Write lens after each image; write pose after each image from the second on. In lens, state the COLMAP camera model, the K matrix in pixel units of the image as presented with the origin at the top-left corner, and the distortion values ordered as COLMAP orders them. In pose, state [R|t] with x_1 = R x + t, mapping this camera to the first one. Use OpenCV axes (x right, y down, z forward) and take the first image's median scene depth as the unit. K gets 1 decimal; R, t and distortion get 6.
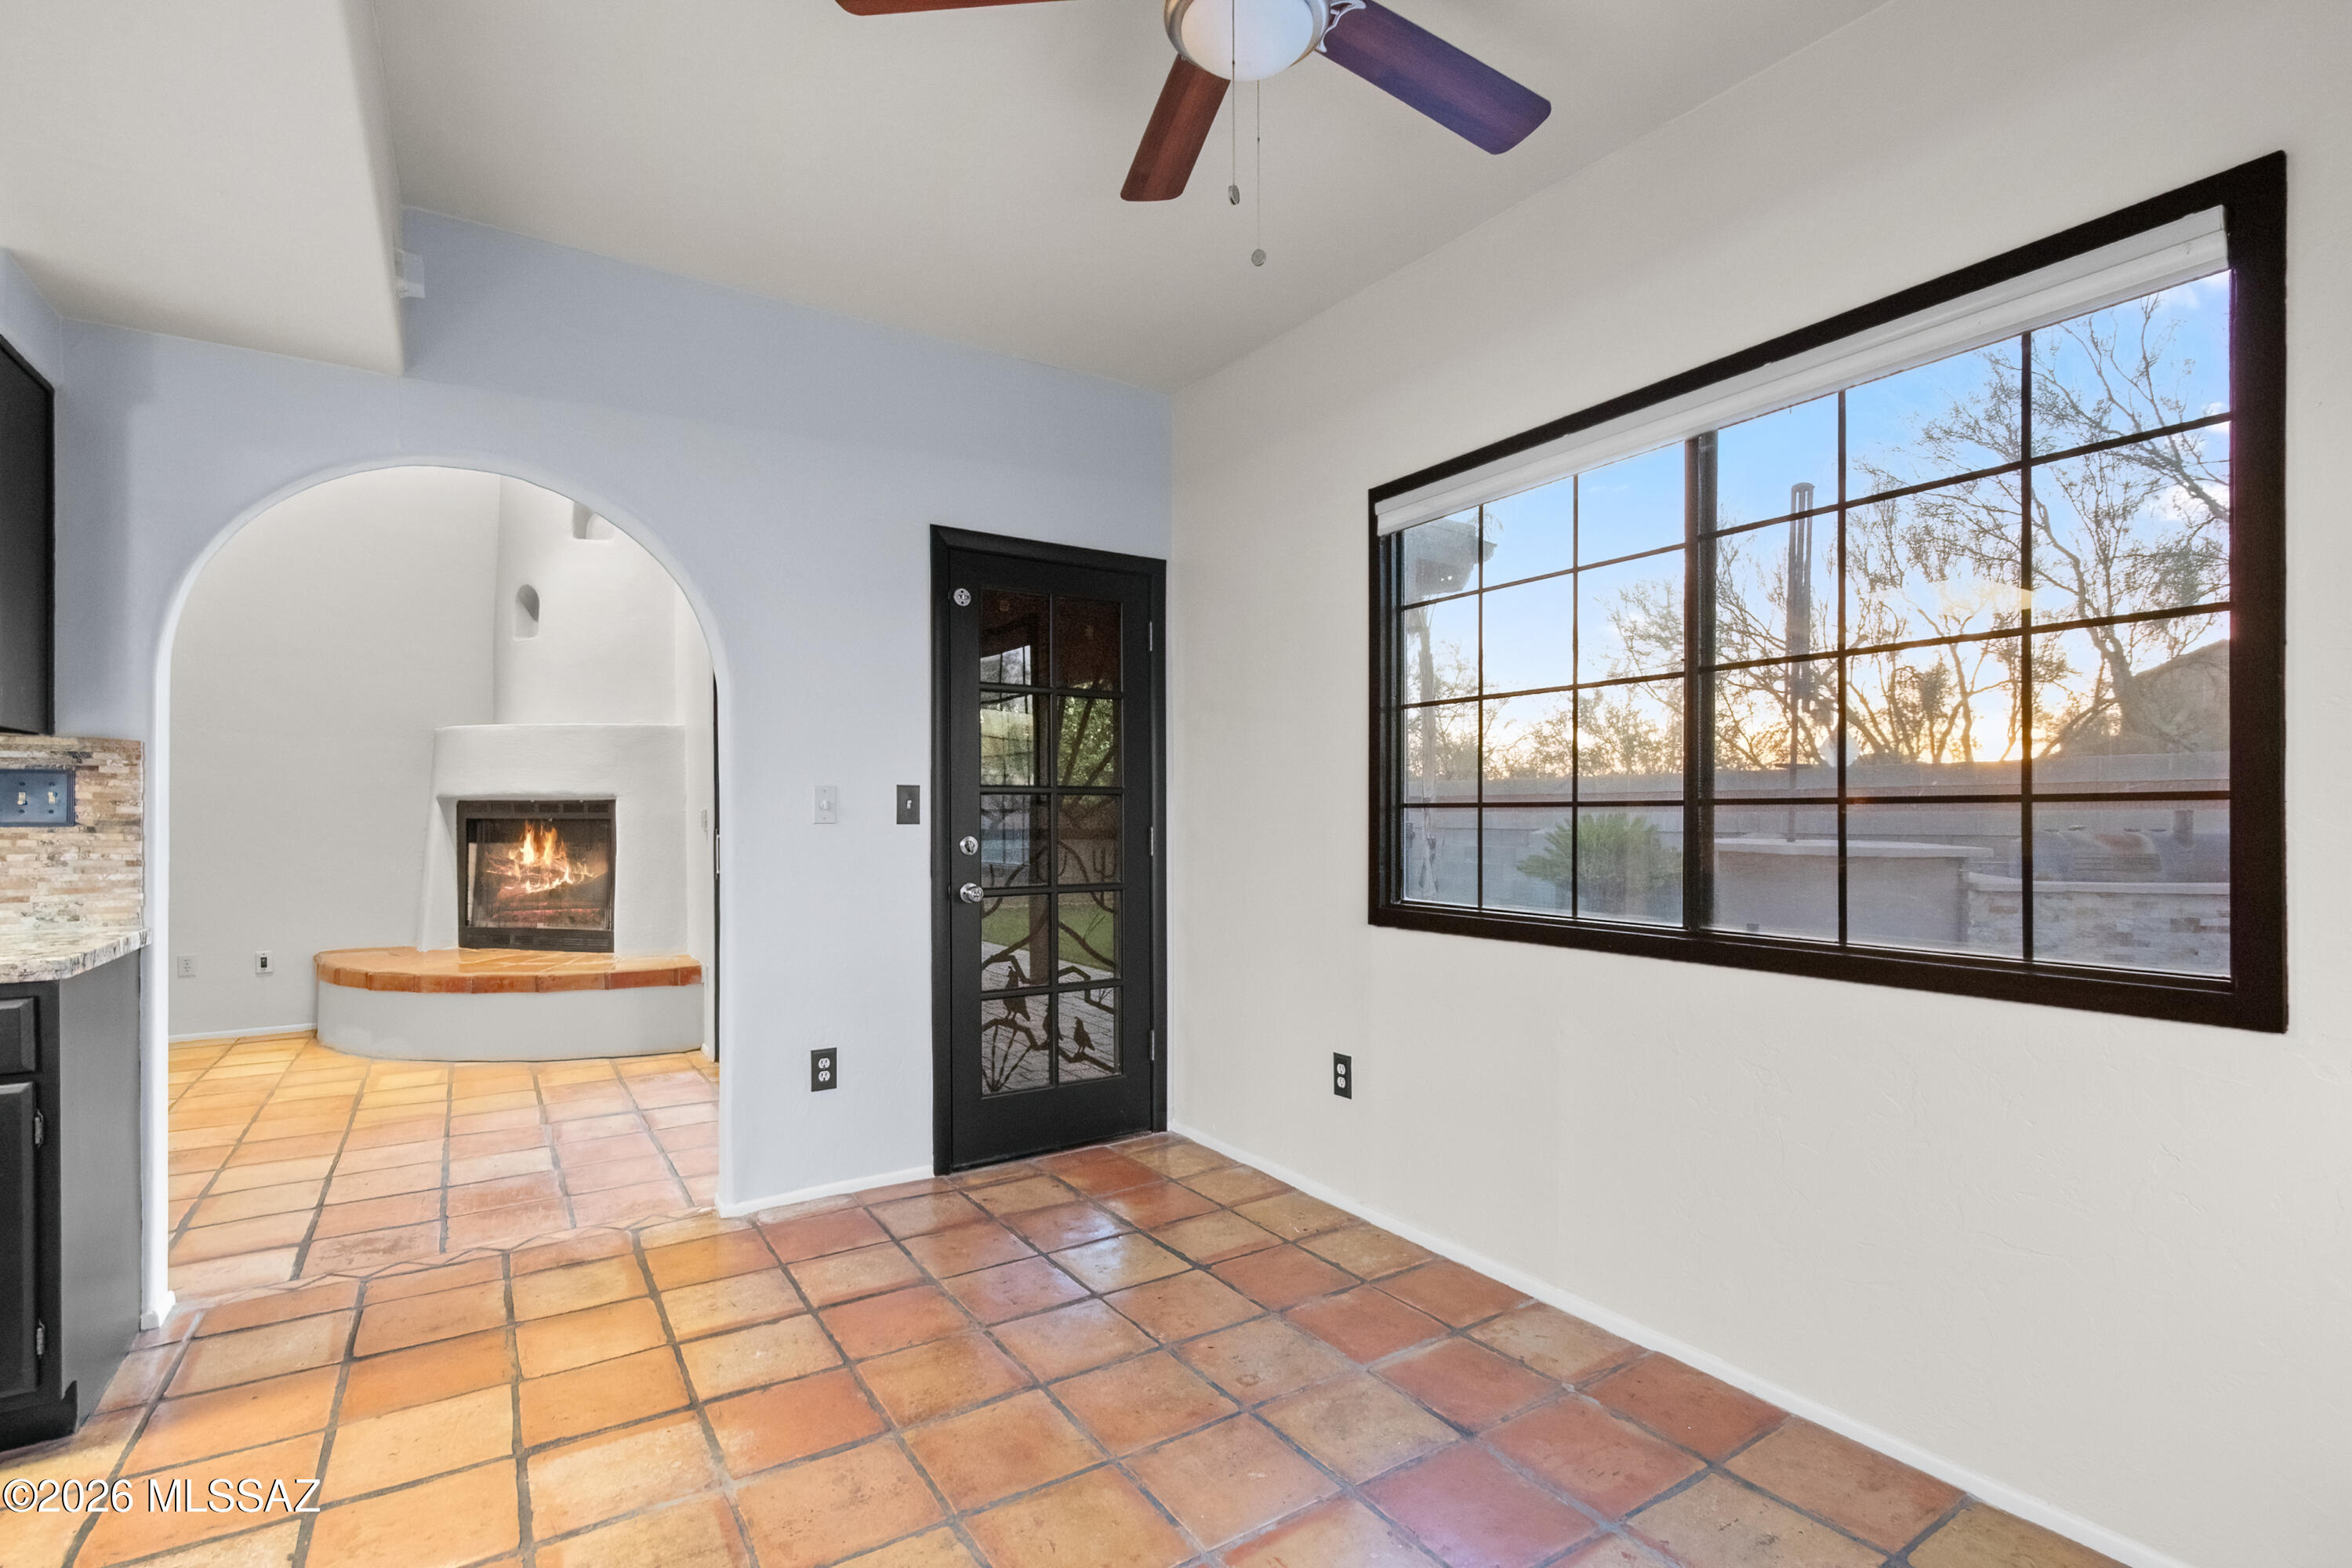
lens RADIAL K [[1059.8, 0, 1174.5], [0, 1059.8, 801.1], [0, 0, 1]] dist [-0.001562, -0.000654]
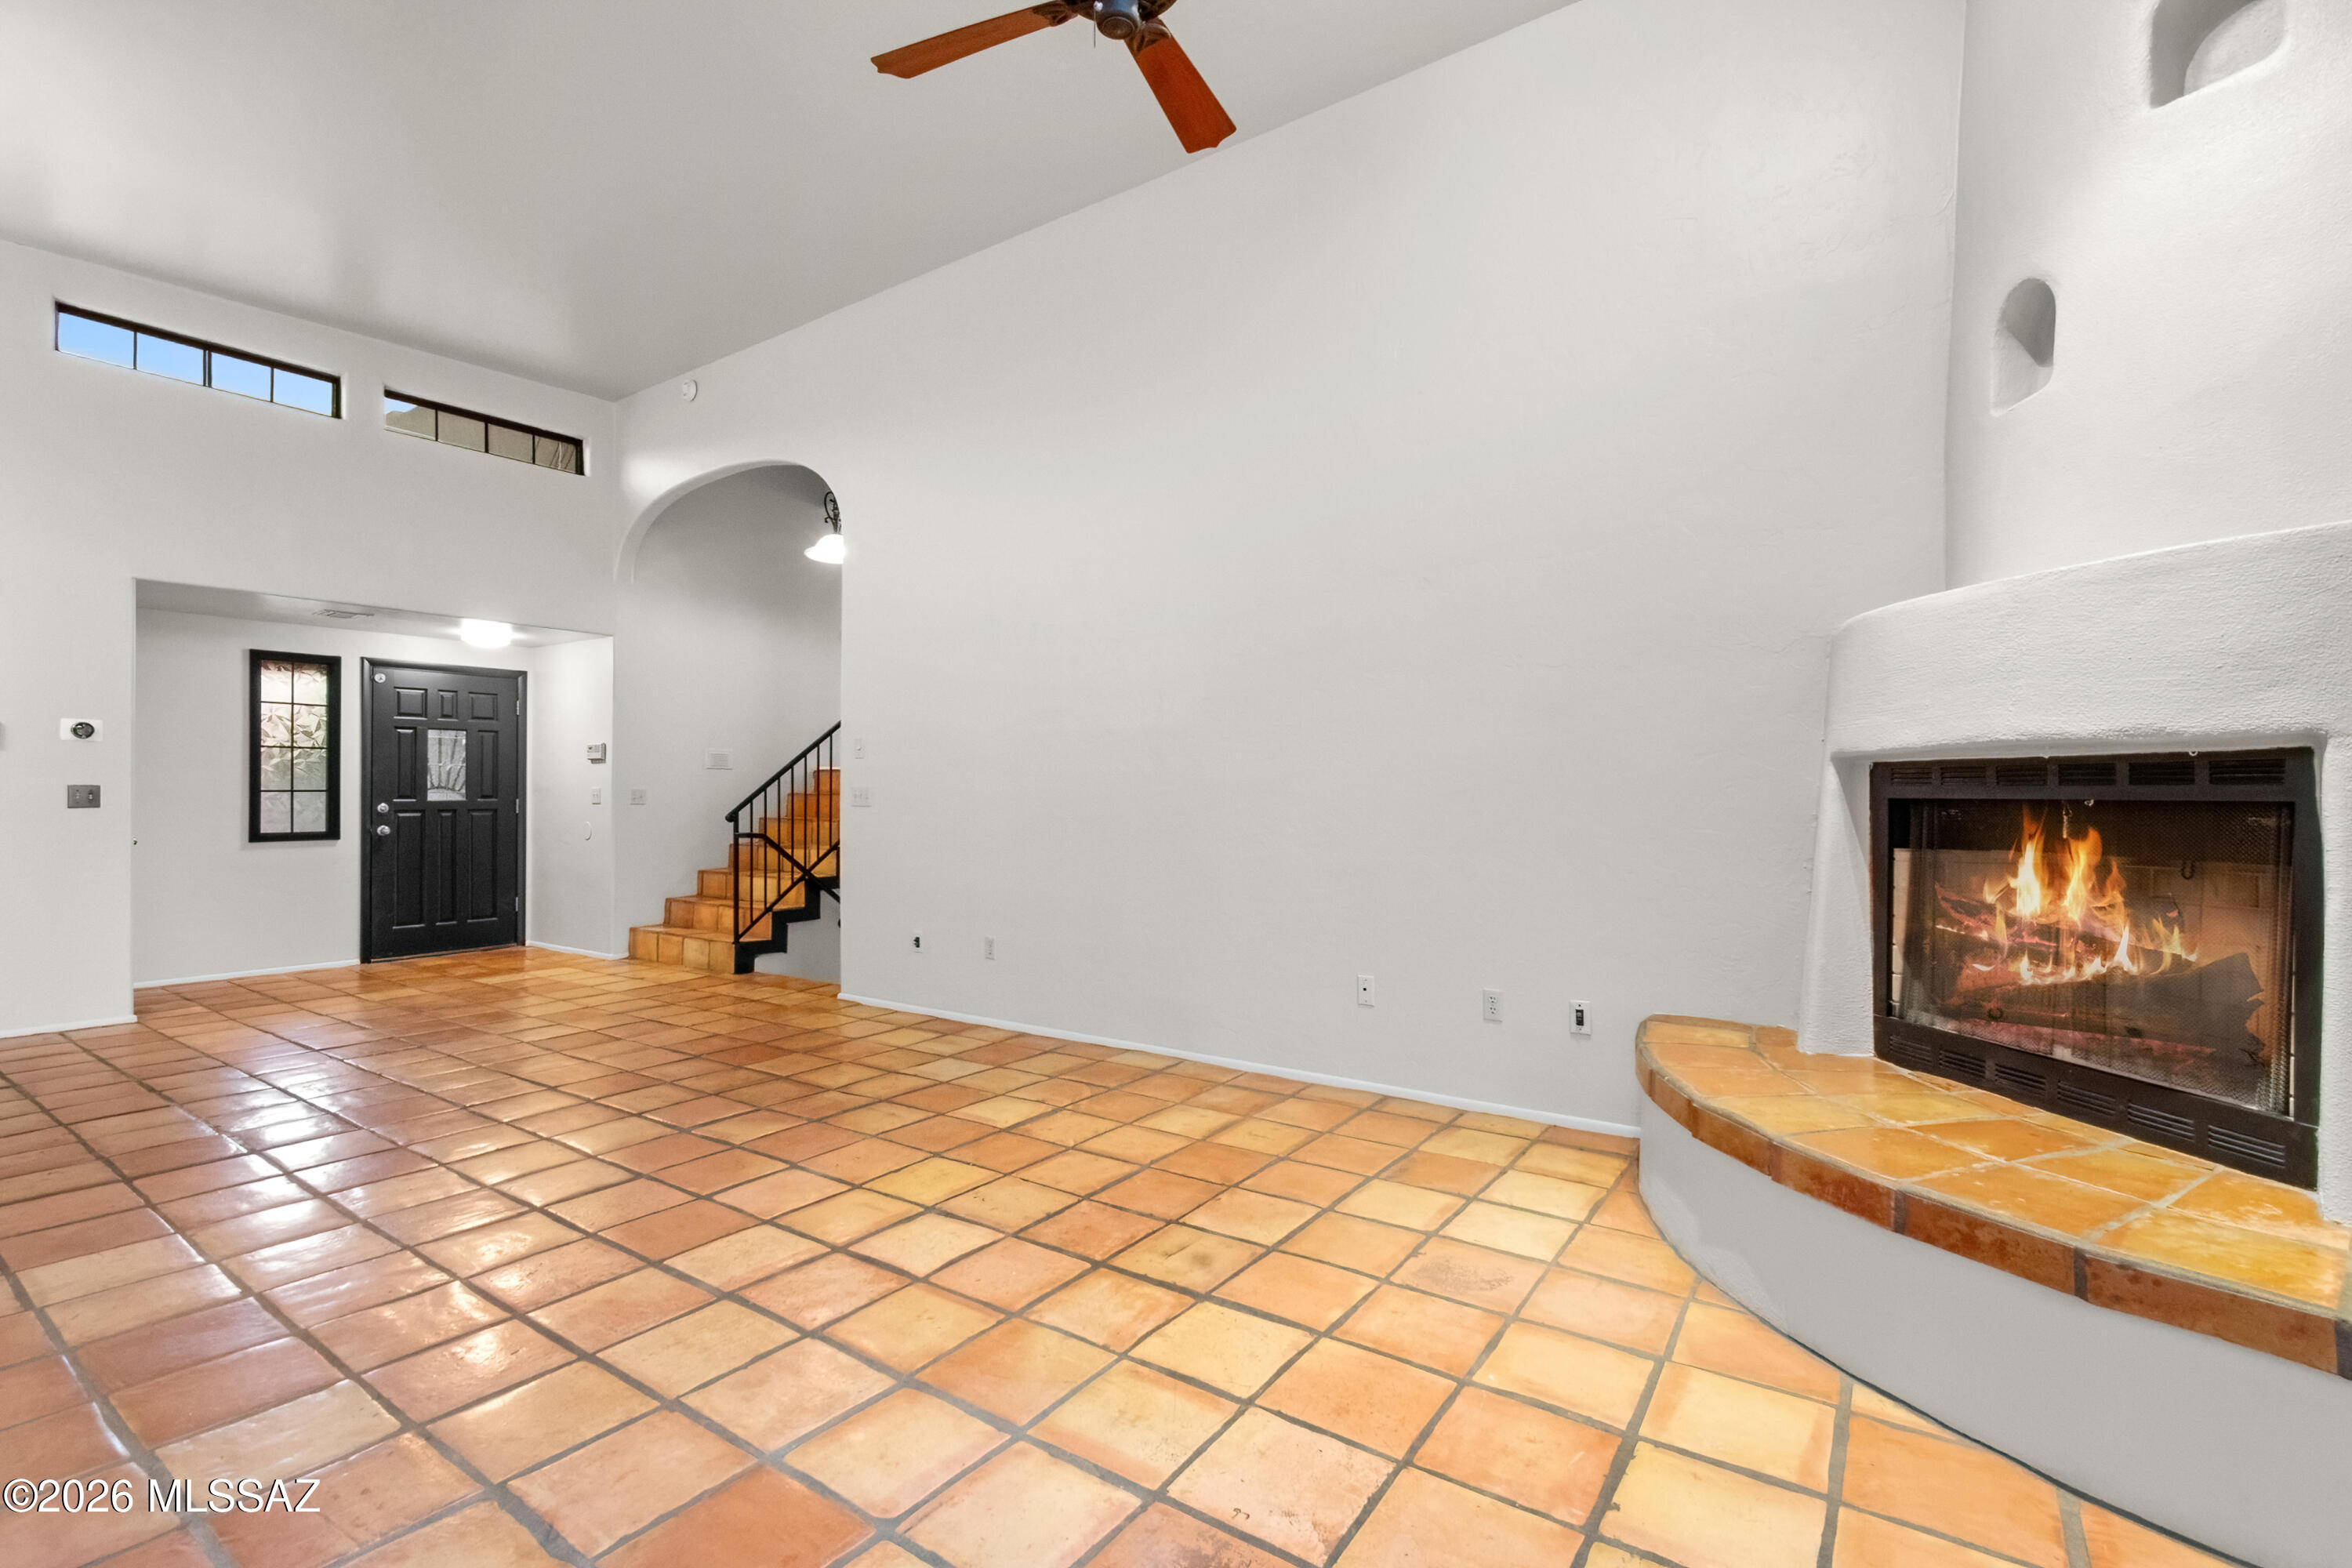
lens RADIAL K [[1059.8, 0, 1174.5], [0, 1059.8, 801.1], [0, 0, 1]] dist [-0.001562, -0.000654]
pose [[0.364912, 0.007026, -0.931016, -0.336663], [0.007866, 0.999913, 0.010629, 0.009758], [0.931009, -0.011202, 0.364825, 0.518705]]
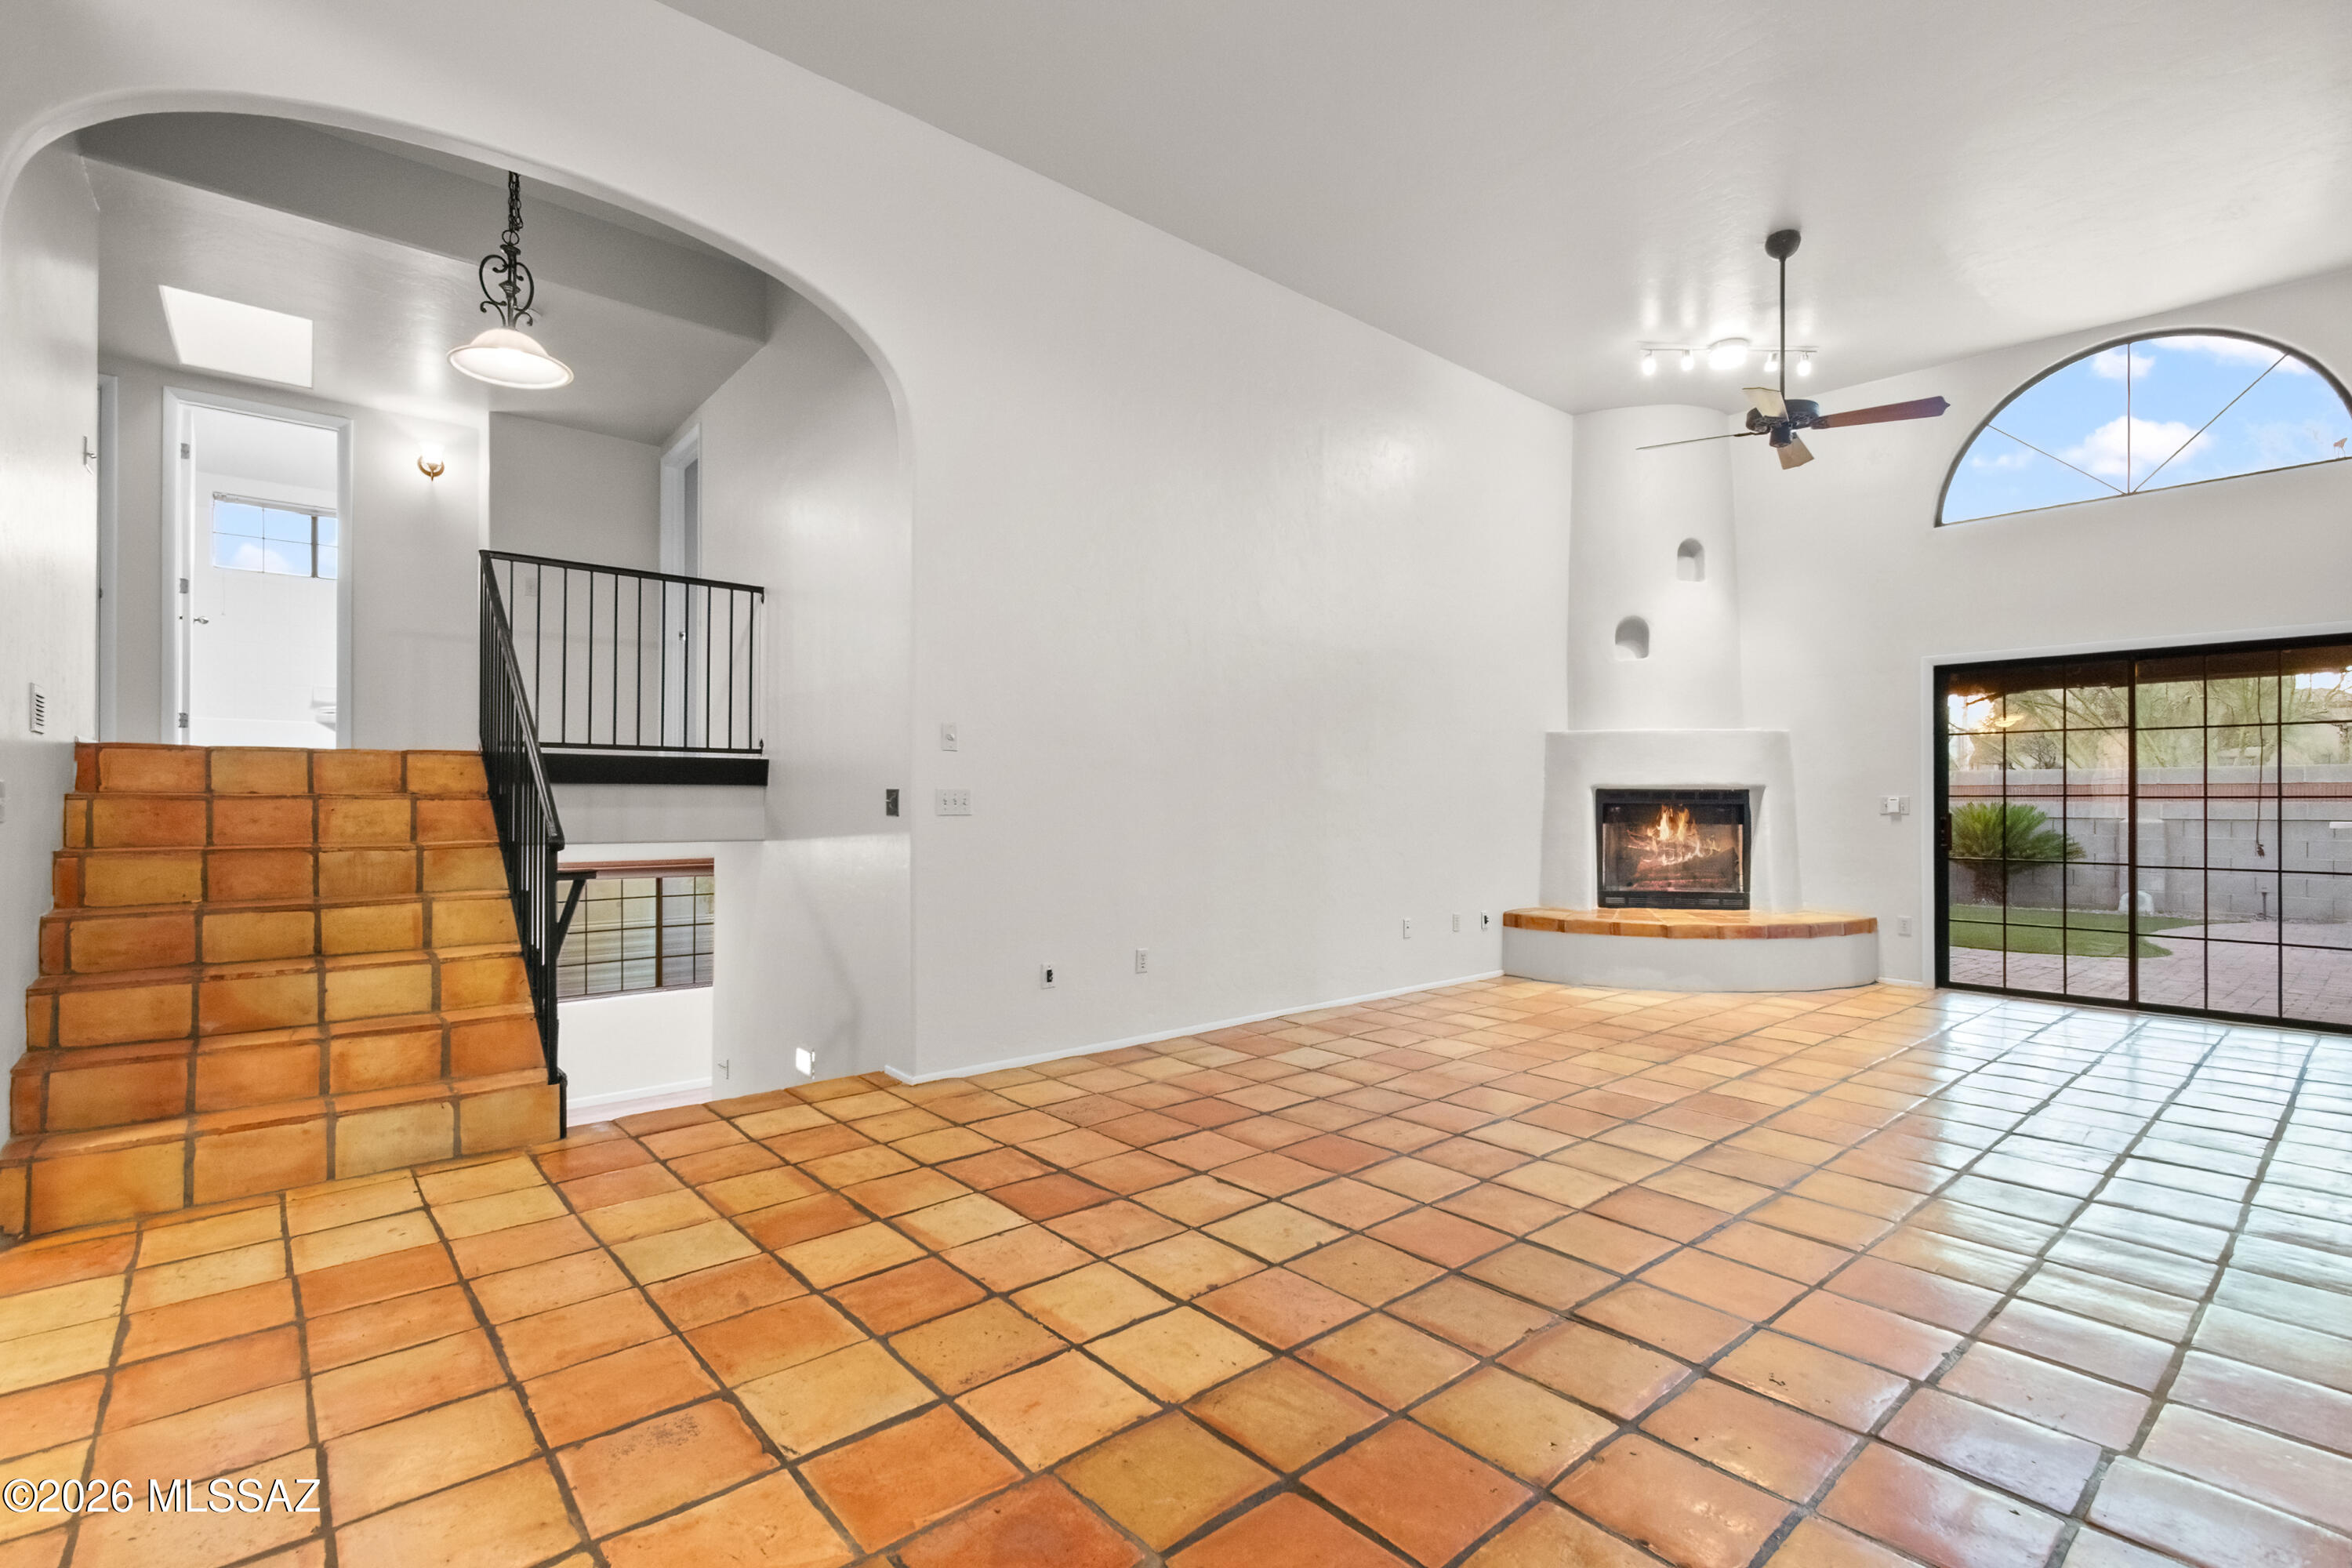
lens RADIAL K [[1091.0, 0, 1176.0], [0, 1091.0, 784.0], [0, 0, 1]] dist [0.012115, 0.000164]
pose [[0.991639, 0.008287, 0.128779, -1.351203], [-0.008388, 0.999965, 0.000239, -0.002076], [-0.128772, -0.001318, 0.991673, -0.206425]]
